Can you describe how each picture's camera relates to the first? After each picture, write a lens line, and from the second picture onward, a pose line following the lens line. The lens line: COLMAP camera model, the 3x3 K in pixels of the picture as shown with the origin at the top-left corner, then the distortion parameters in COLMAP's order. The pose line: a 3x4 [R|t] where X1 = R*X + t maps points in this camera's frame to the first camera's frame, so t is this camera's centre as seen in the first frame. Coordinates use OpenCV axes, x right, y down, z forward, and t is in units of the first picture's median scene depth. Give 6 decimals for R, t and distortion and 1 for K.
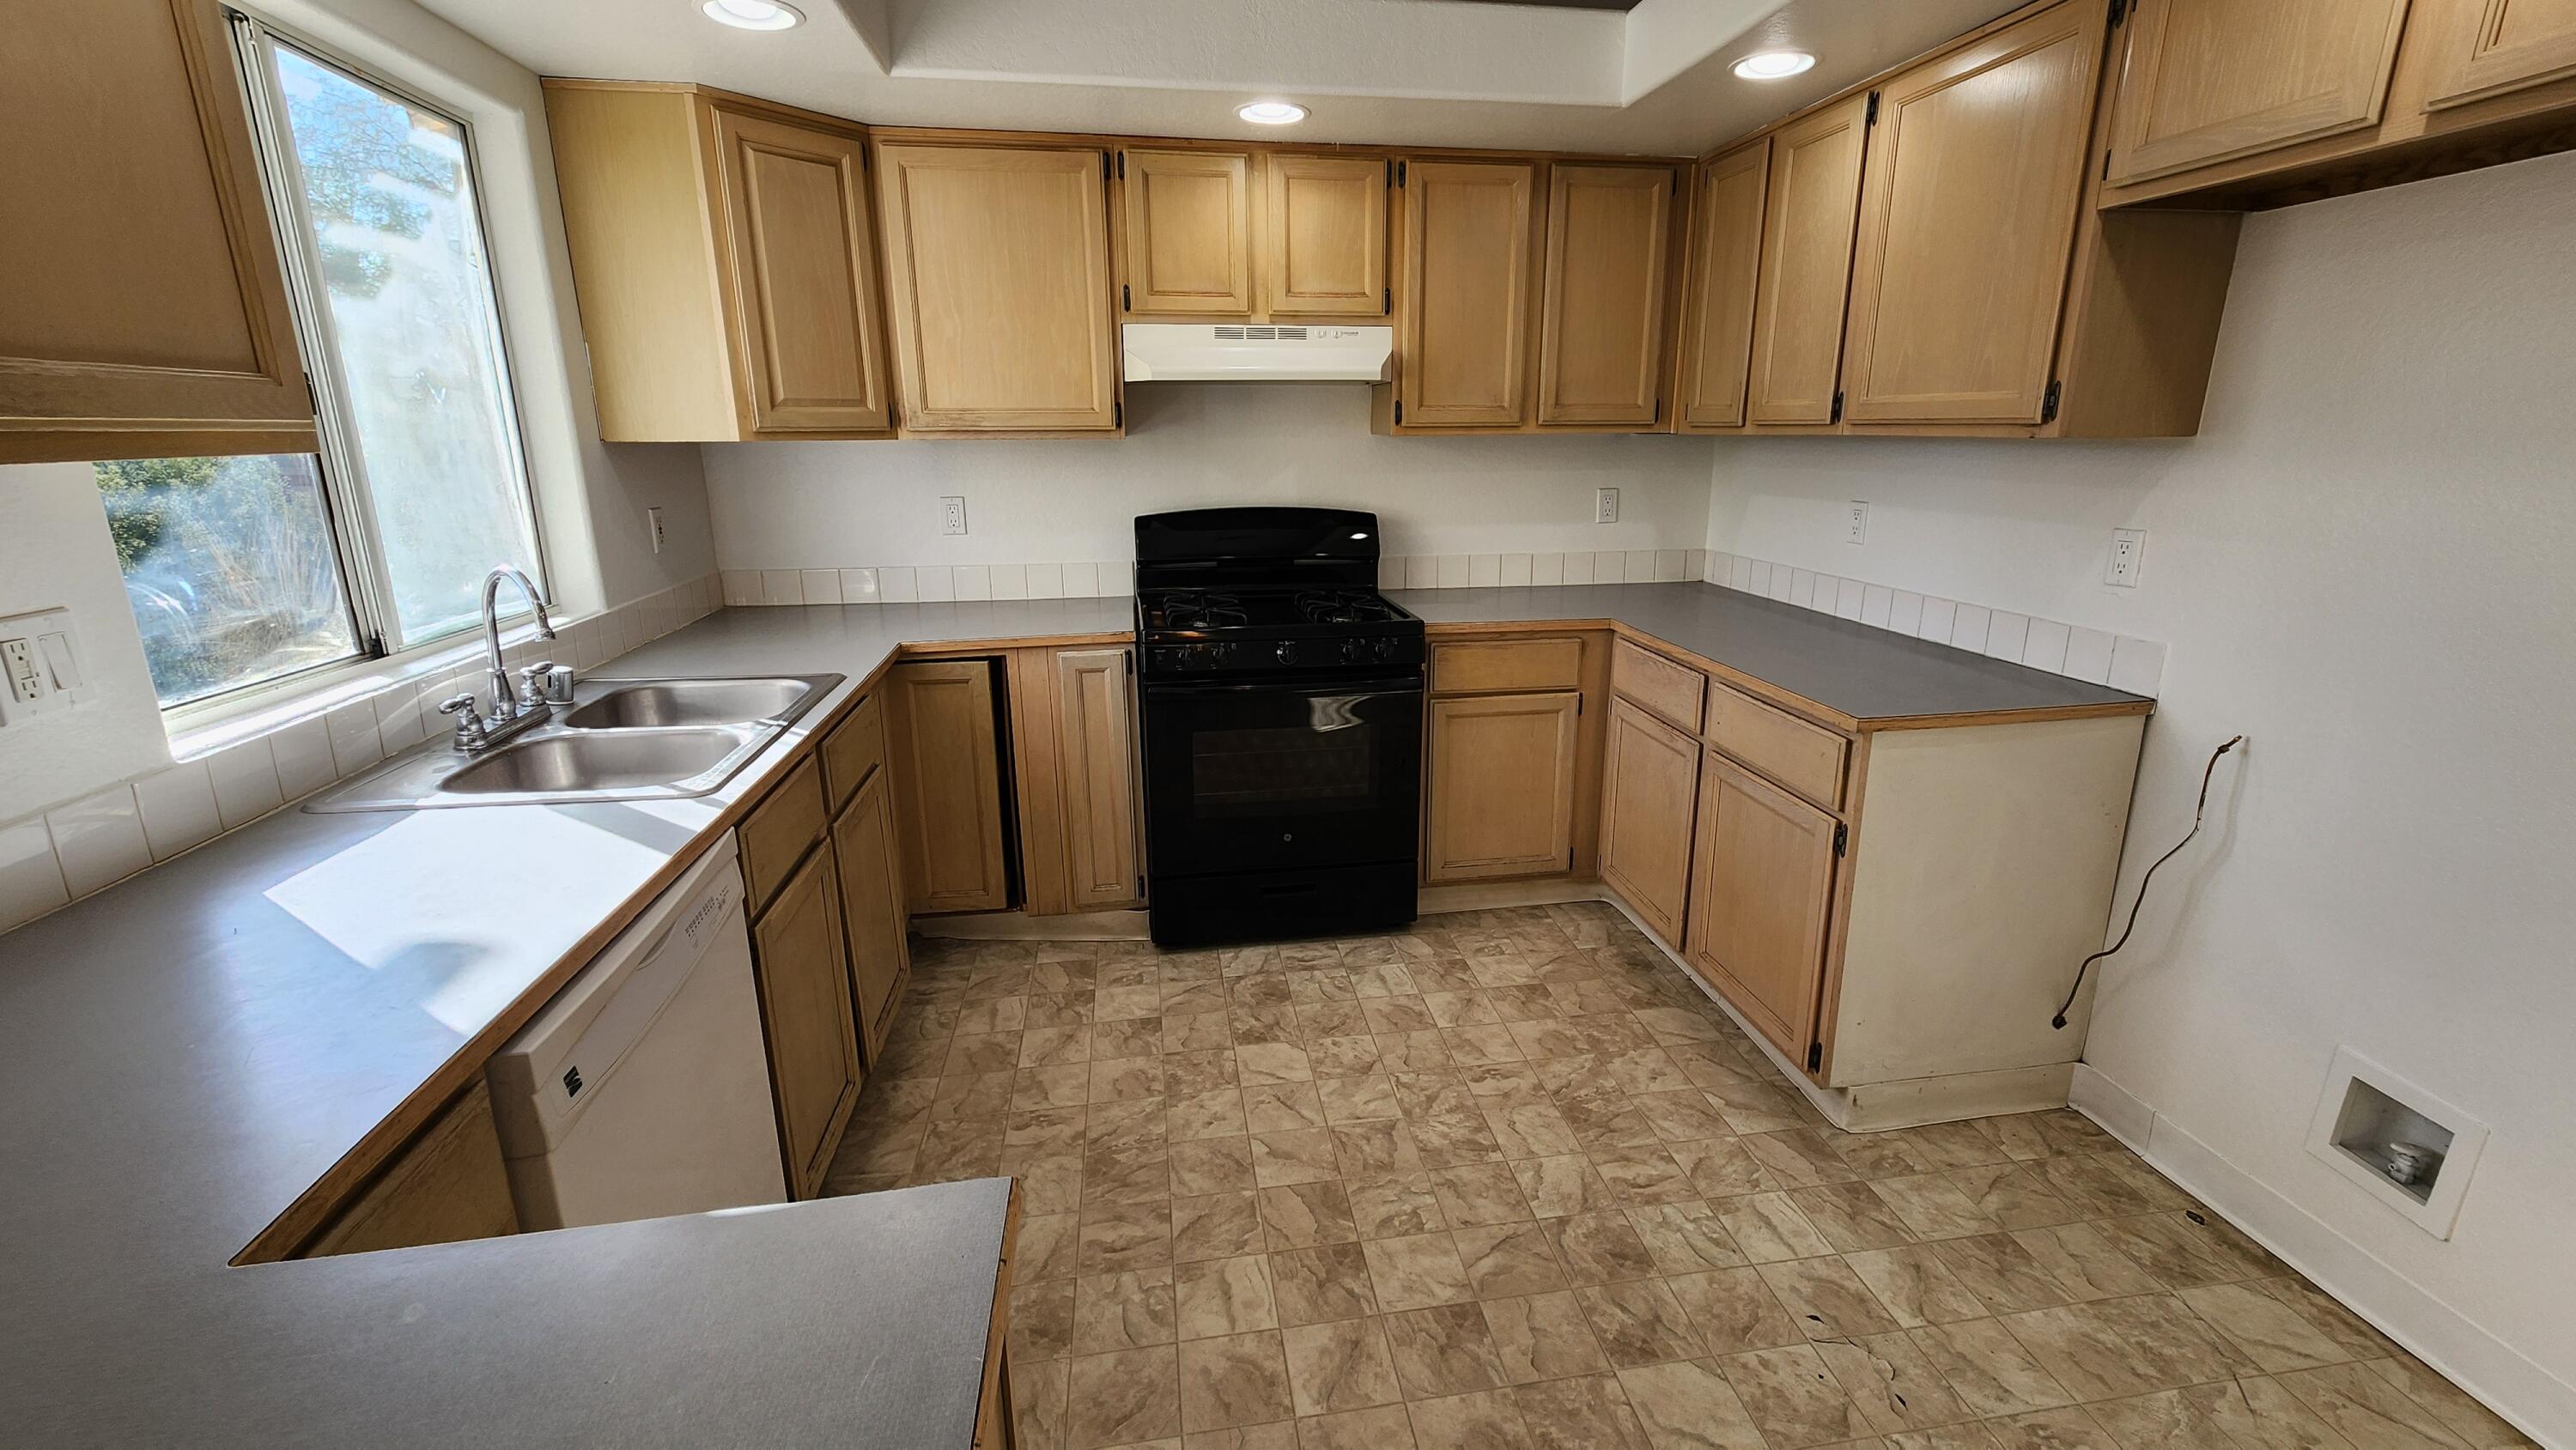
lens RADIAL K [[1064.3, 0, 1315.9], [0, 1064.3, 705.0], [0, 0, 1]] dist [0.001446, 0.000032]
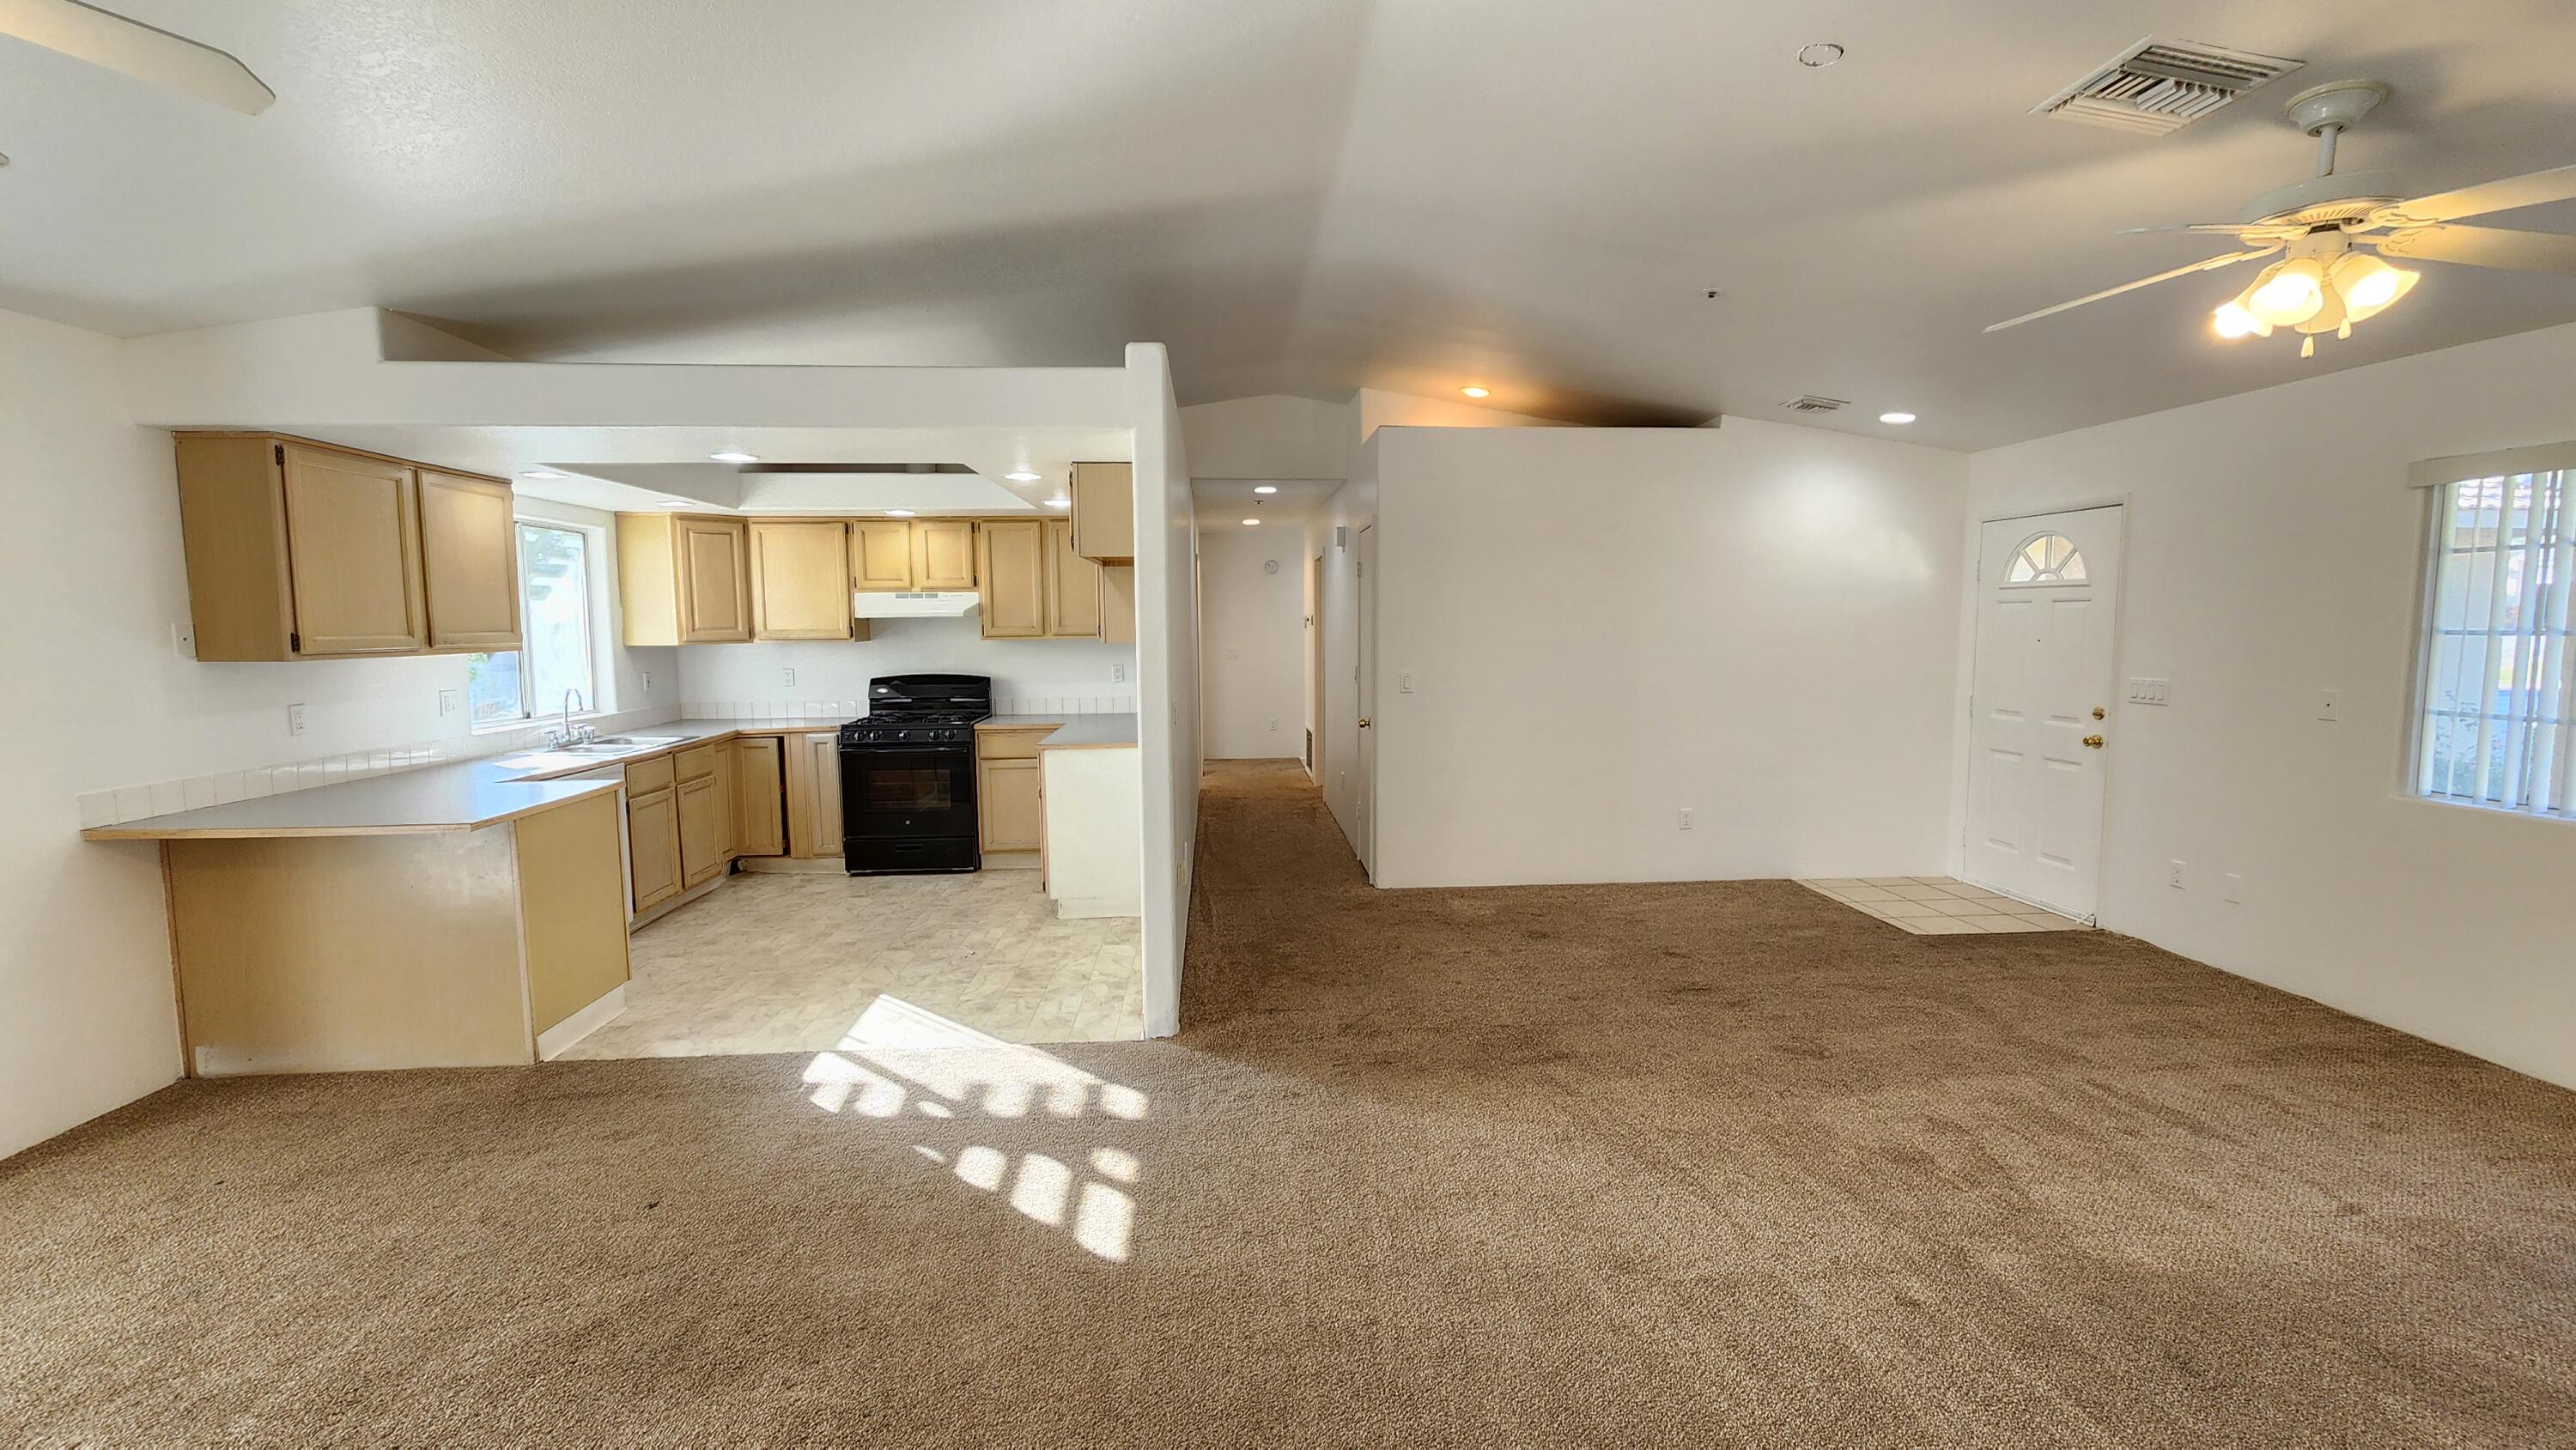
lens RADIAL K [[1064.3, 0, 1302.7], [0, 1064.3, 707.1], [0, 0, 1]] dist [0.001446, 0.000032]
pose [[0.995935, 0.001252, -0.090062, 1.021091], [-0.016534, 0.985454, -0.169138, 0.259940], [0.088540, 0.169940, 0.981469, -1.148738]]
